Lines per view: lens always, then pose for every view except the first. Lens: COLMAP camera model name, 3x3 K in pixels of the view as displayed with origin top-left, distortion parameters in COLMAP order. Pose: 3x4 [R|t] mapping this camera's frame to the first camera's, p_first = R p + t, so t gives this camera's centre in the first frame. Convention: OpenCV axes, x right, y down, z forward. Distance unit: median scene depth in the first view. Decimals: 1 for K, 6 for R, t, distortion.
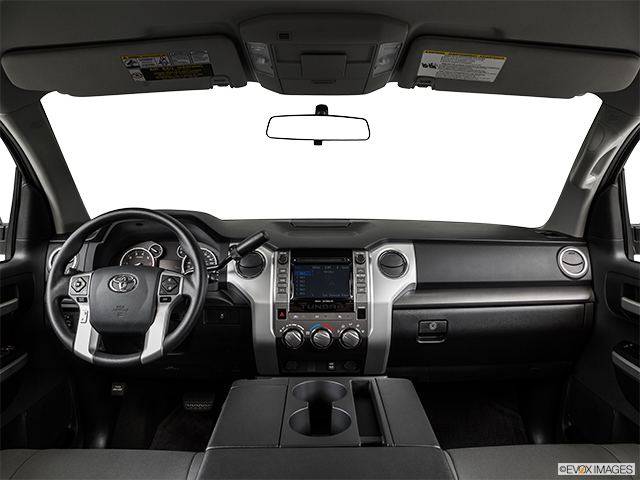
lens RADIAL K [[490.6, 0, 321.4], [0, 490.6, 237.5], [0, 0, 1]] dist [-0.116055, 0.048134]
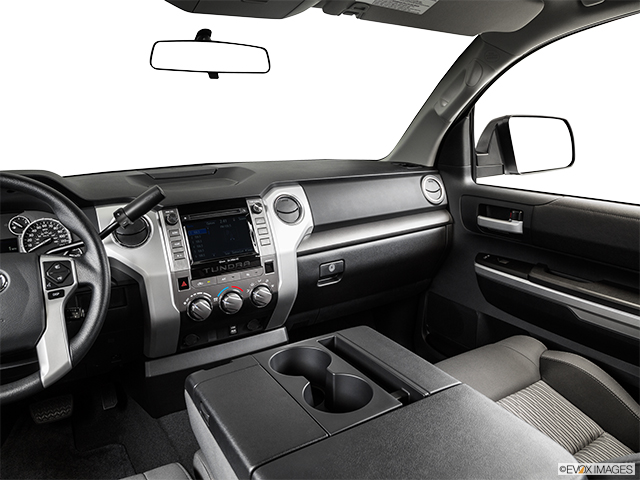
lens RADIAL K [[490.6, 0, 321.8], [0, 490.6, 237.4], [0, 0, 1]] dist [-0.116055, 0.048134]
pose [[0.858484, -0.142714, 0.492582, -0.274489], [0.081057, 0.986186, 0.144456, -0.023324], [-0.506393, -0.084087, 0.858193, 0.166287]]
